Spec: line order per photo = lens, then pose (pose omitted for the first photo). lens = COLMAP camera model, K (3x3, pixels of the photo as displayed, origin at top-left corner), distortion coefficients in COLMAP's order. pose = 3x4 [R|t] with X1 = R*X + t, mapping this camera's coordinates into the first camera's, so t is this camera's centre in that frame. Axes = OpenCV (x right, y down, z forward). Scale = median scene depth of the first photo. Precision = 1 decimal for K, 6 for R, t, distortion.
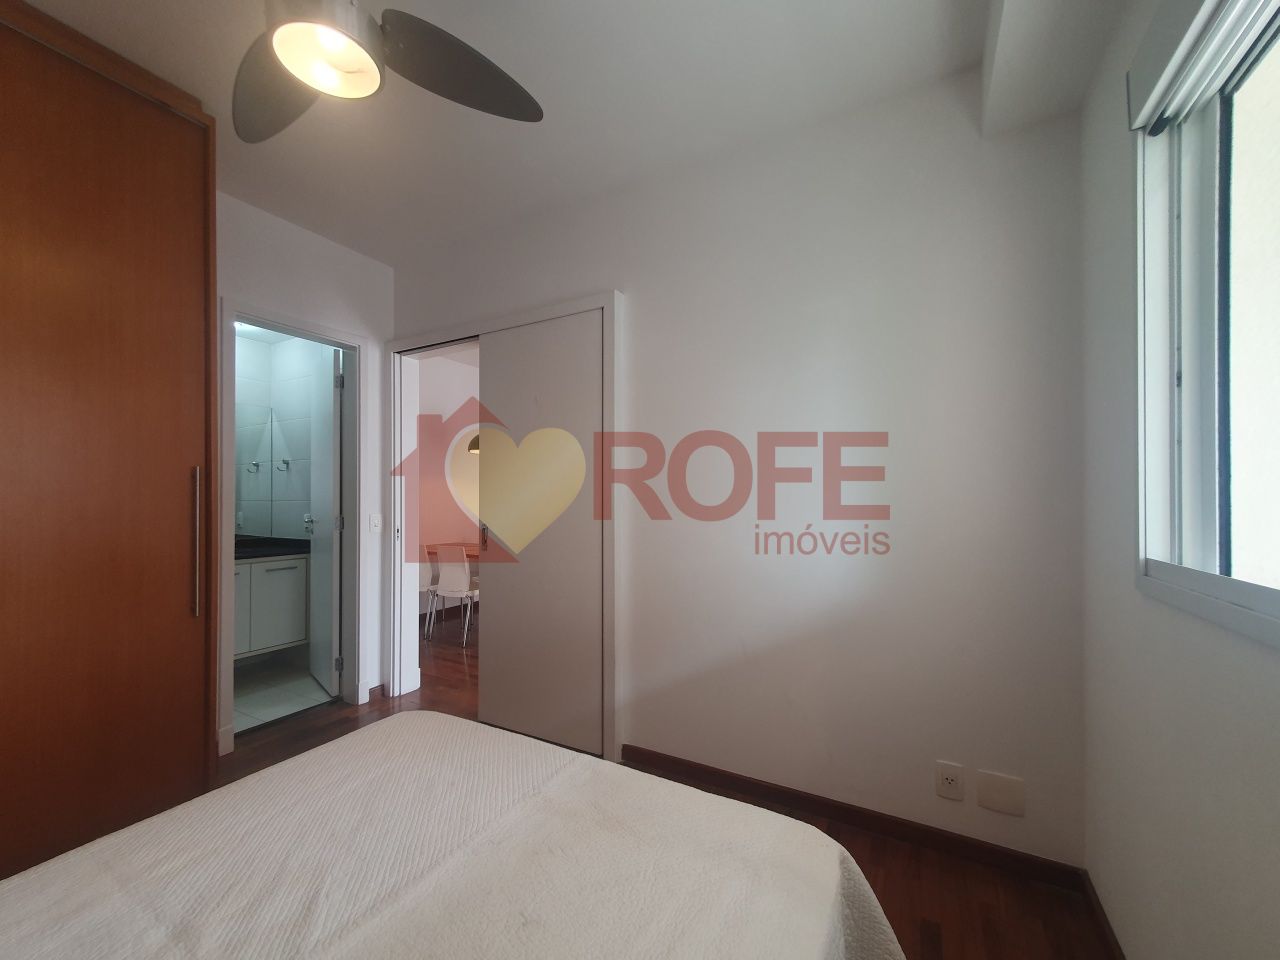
lens RADIAL K [[508.0, 0, 640.2], [0, 508.0, 495.4], [0, 0, 1]] dist [0.001778, 0.000244]
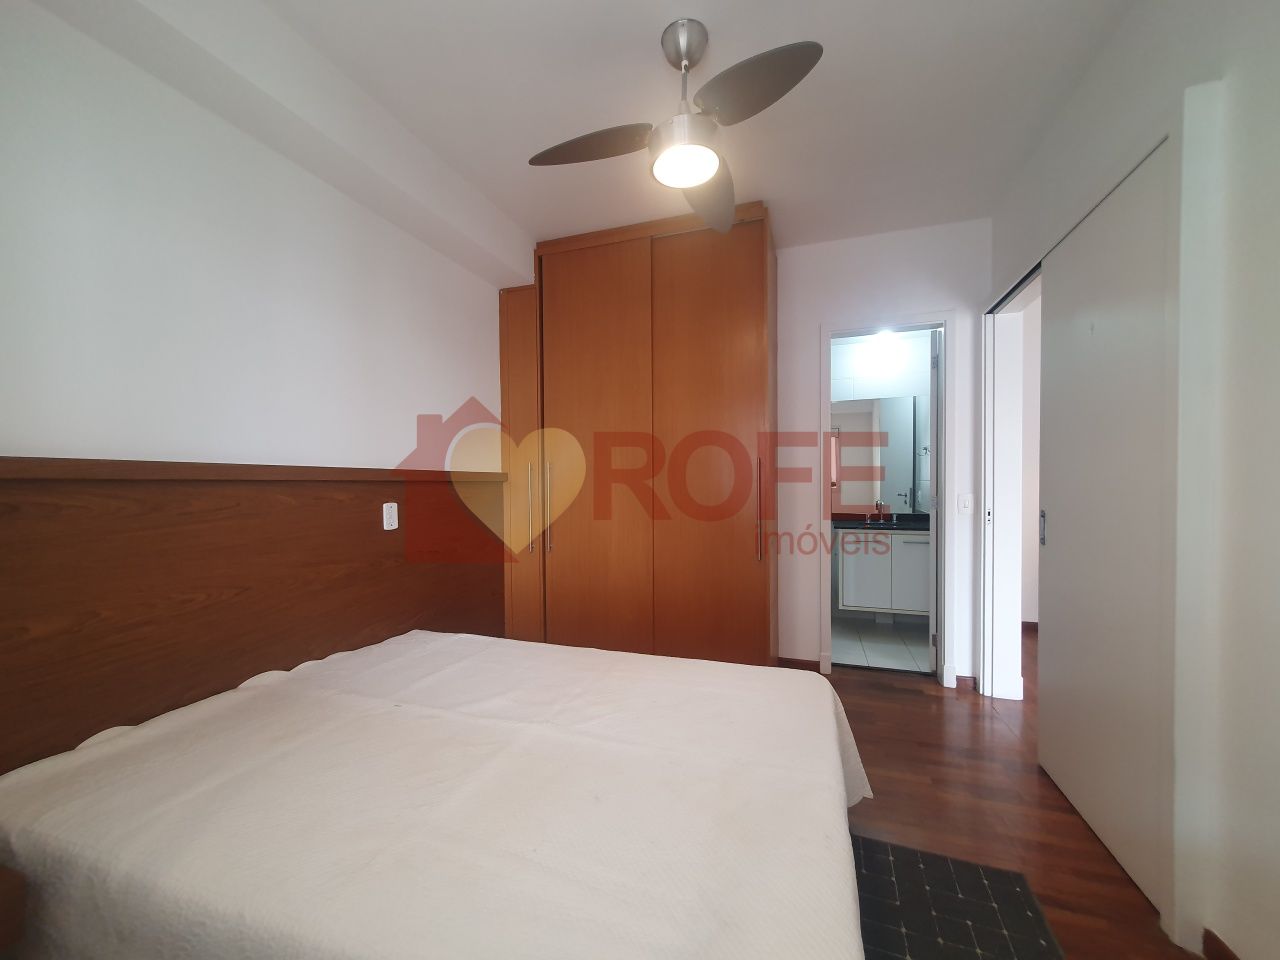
lens RADIAL K [[508.0, 0, 640.2], [0, 508.0, 495.4], [0, 0, 1]] dist [0.001778, 0.000244]
pose [[0.157536, 0.030166, -0.987052, 0.314741], [0.026329, 0.999050, 0.034735, -0.010768], [0.987162, -0.031461, 0.156592, 0.263221]]
